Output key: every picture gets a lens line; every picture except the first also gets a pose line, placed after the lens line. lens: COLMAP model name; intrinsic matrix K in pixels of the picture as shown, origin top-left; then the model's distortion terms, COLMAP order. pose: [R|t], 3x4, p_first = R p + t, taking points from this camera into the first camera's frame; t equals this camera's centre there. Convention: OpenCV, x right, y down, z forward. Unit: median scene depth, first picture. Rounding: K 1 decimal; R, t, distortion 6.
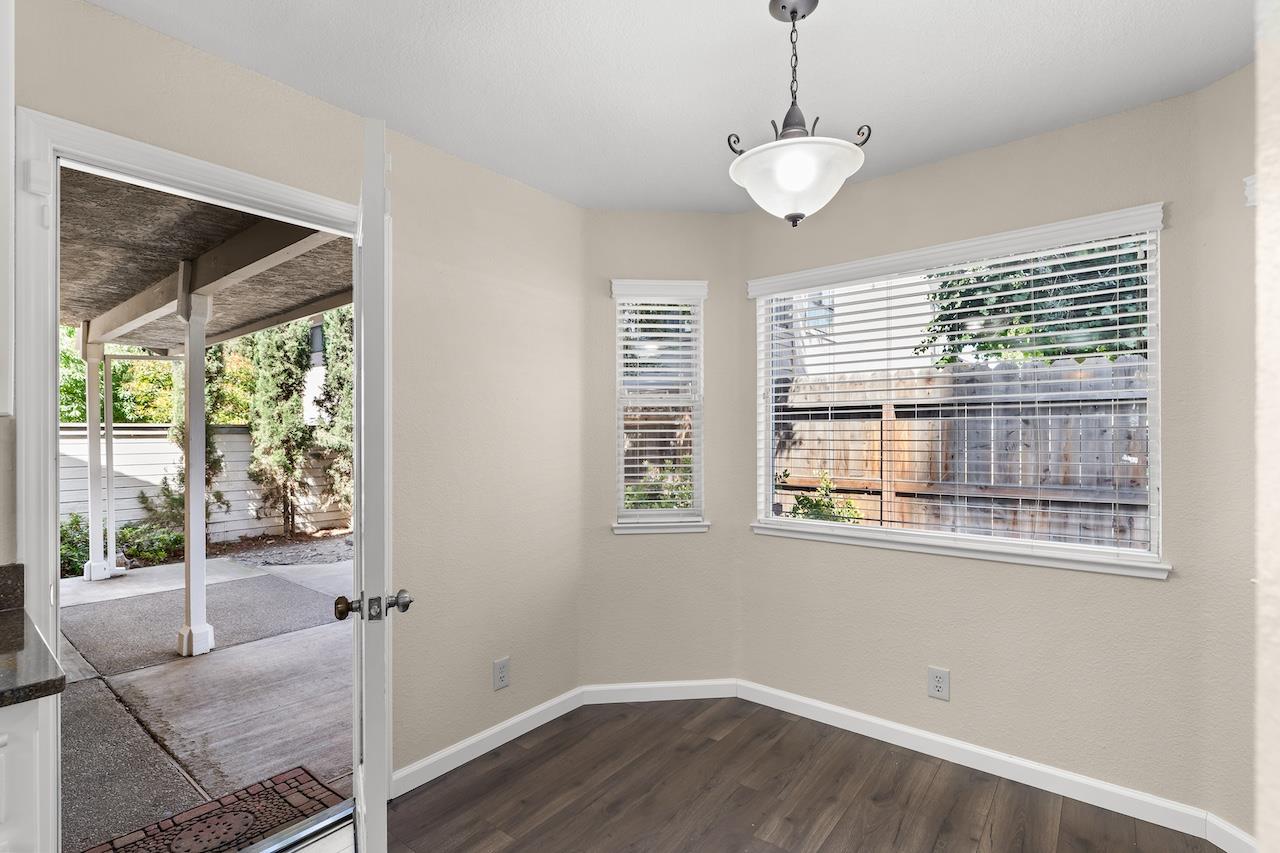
lens RADIAL K [[601.1, 0, 638.5], [0, 601.1, 432.4], [0, 0, 1]] dist [-0.014456, 0.001170]
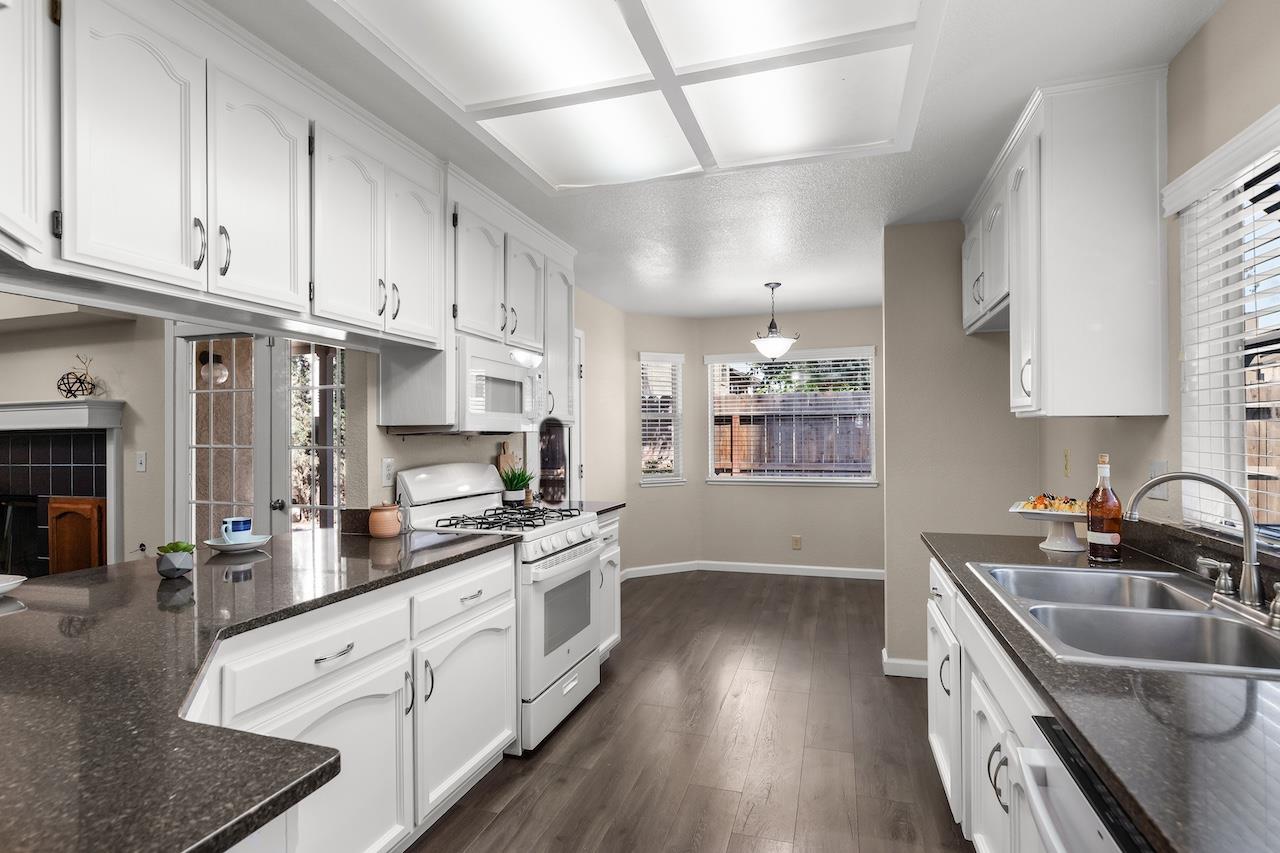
lens RADIAL K [[631.2, 0, 637.8], [0, 631.2, 446.5], [0, 0, 1]] dist [-0.001883, -0.000030]
pose [[0.933328, -0.014936, 0.358715, -0.763132], [0.008349, 0.999767, 0.019907, 0.001561], [-0.358929, -0.015585, 0.933235, -0.851651]]
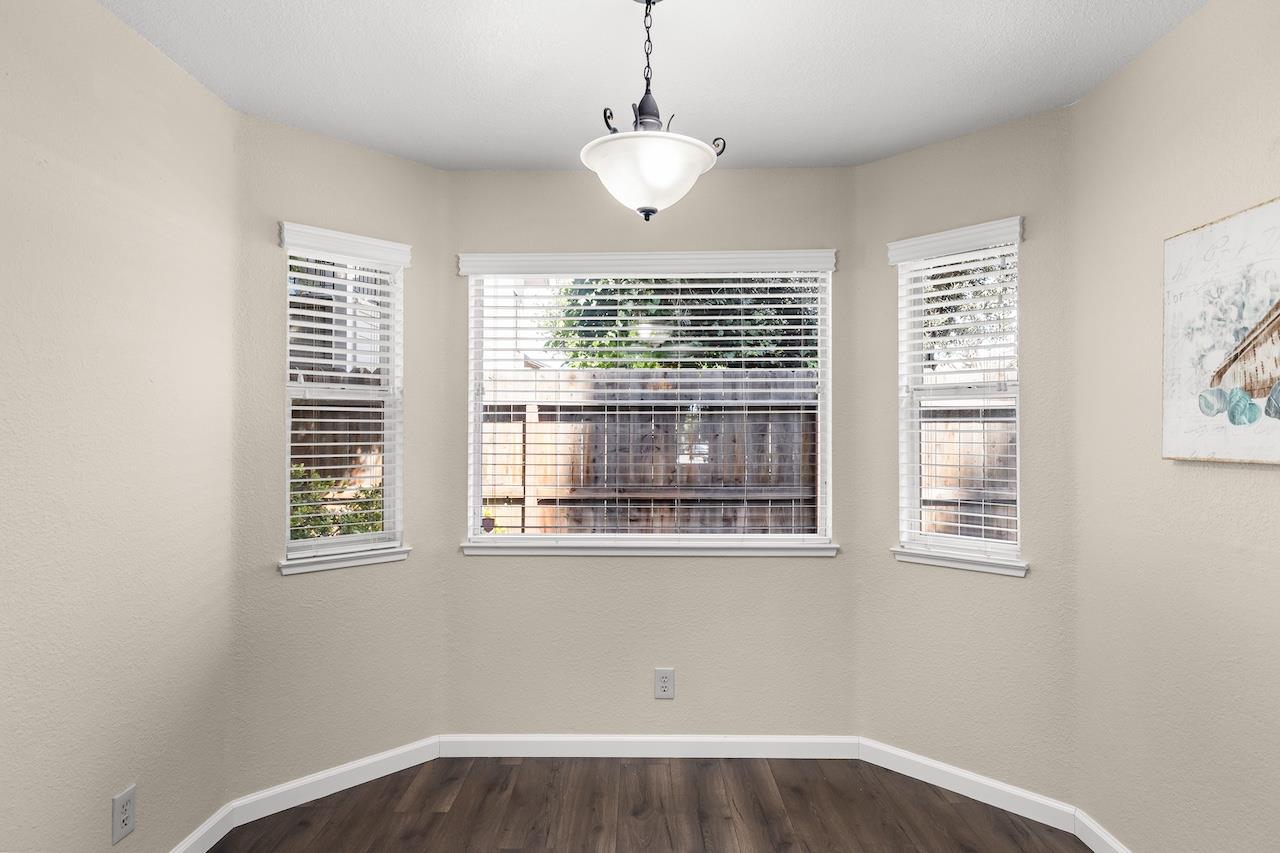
lens RADIAL K [[727.0, 0, 639.2], [0, 727.0, 435.2], [0, 0, 1]] dist [0.007474, -0.000244]
pose [[0.785583, 0.002419, 0.618751, -0.244173], [-0.002586, 0.999996, -0.000626, 0.000449], [-0.618751, -0.001108, 0.785587, 0.048971]]
